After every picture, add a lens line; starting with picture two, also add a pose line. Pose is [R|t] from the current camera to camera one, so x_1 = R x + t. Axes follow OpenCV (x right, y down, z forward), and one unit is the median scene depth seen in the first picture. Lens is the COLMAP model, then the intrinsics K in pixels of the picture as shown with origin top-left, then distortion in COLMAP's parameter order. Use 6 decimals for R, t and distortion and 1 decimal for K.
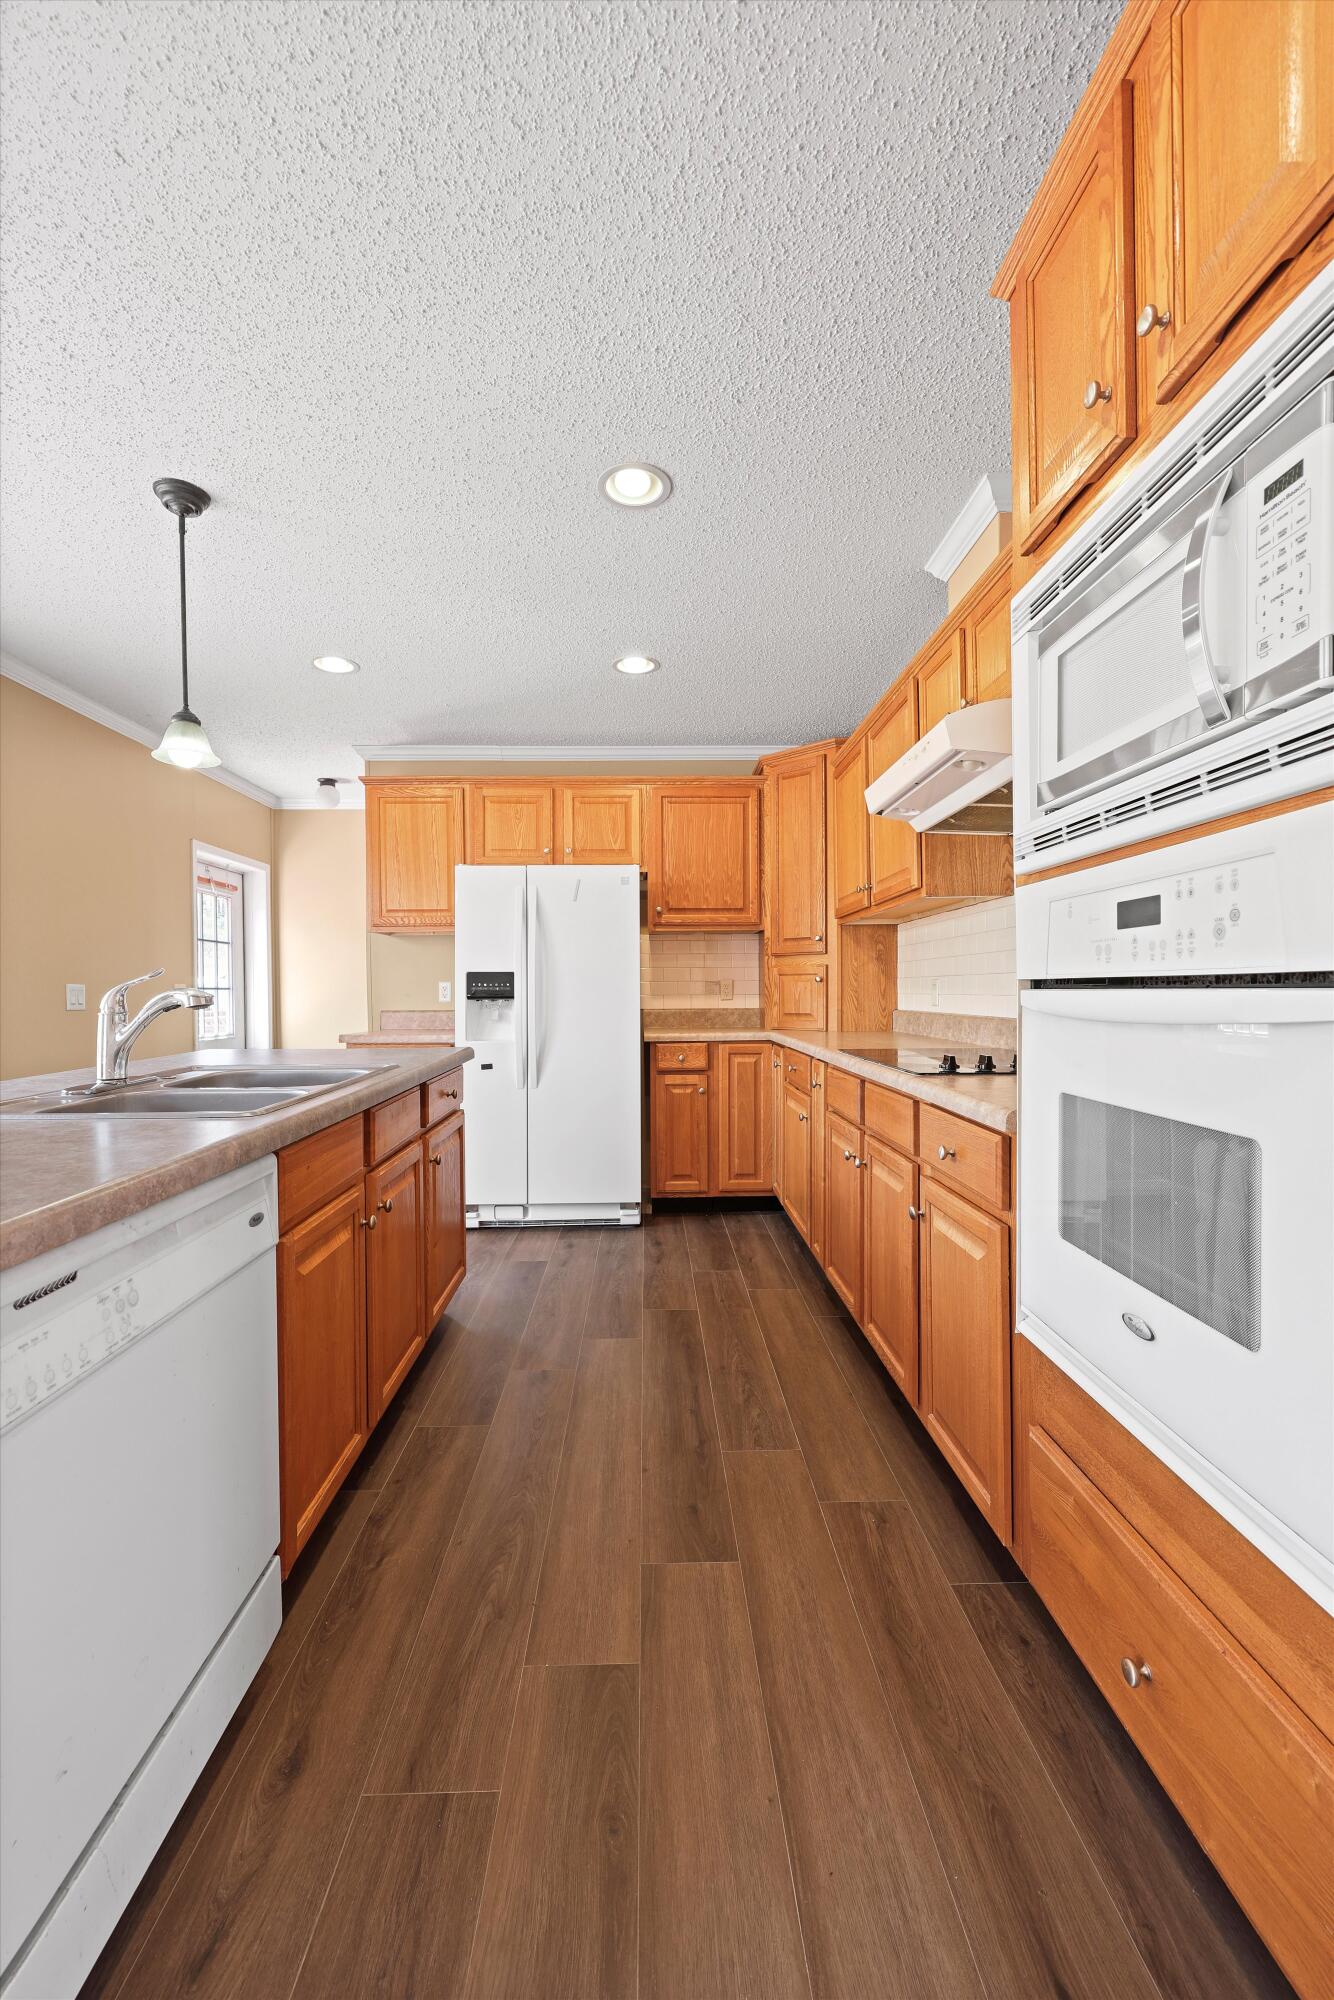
lens RADIAL K [[800.1, 0, 665.7], [0, 800.1, 992.9], [0, 0, 1]] dist [-0.002199, 0.000564]
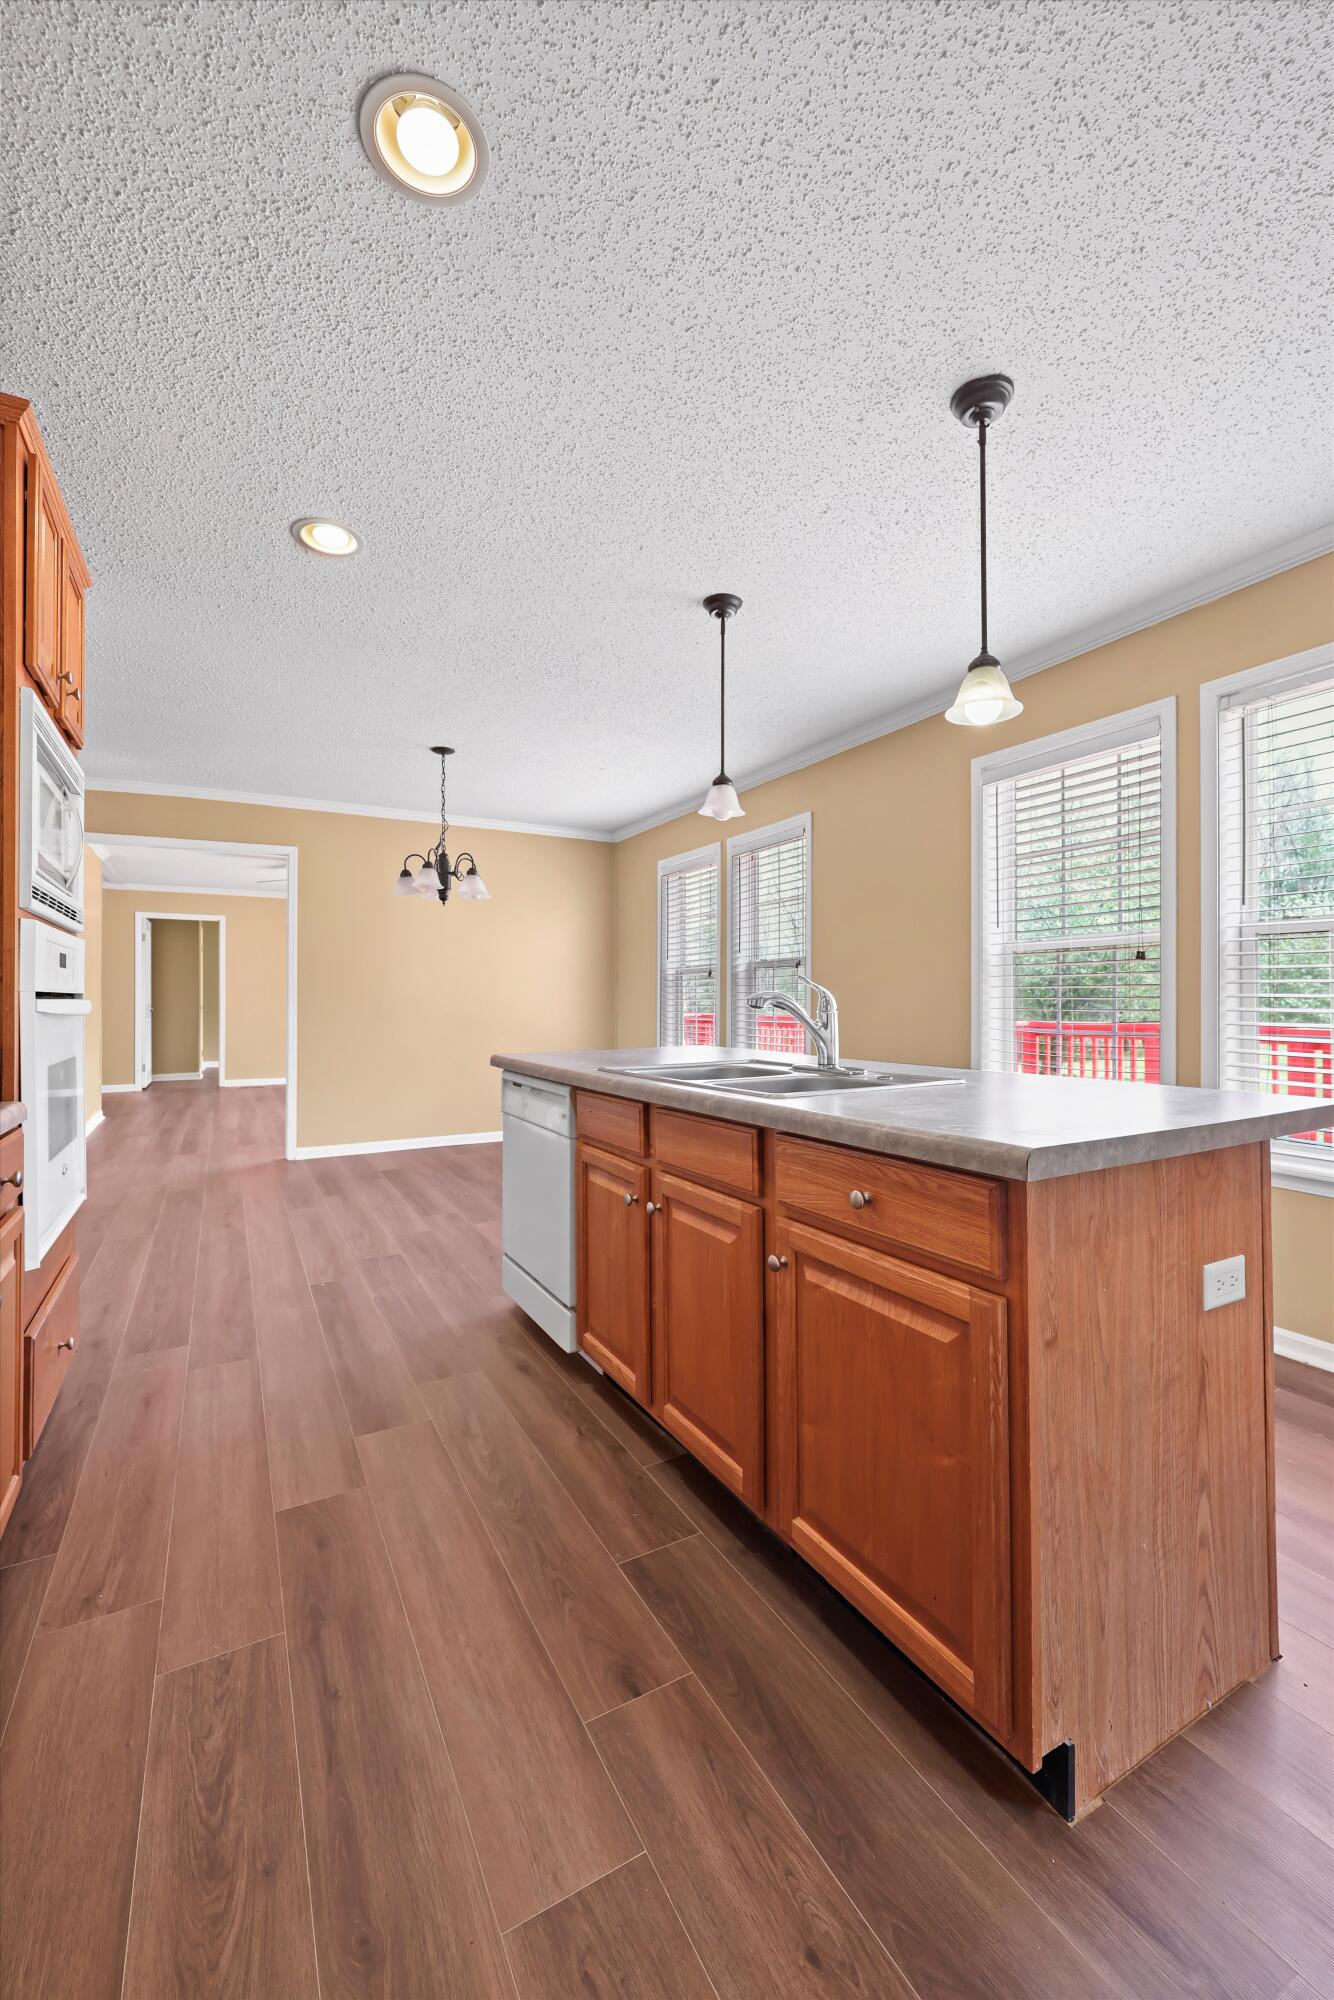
lens RADIAL K [[800.1, 0, 667.2], [0, 800.1, 996.8], [0, 0, 1]] dist [-0.002199, 0.000564]
pose [[-0.887024, 0.006758, -0.461675, 0.095866], [0.004874, 0.999974, 0.005274, -0.005811], [0.461698, 0.002428, -0.887034, 1.854673]]
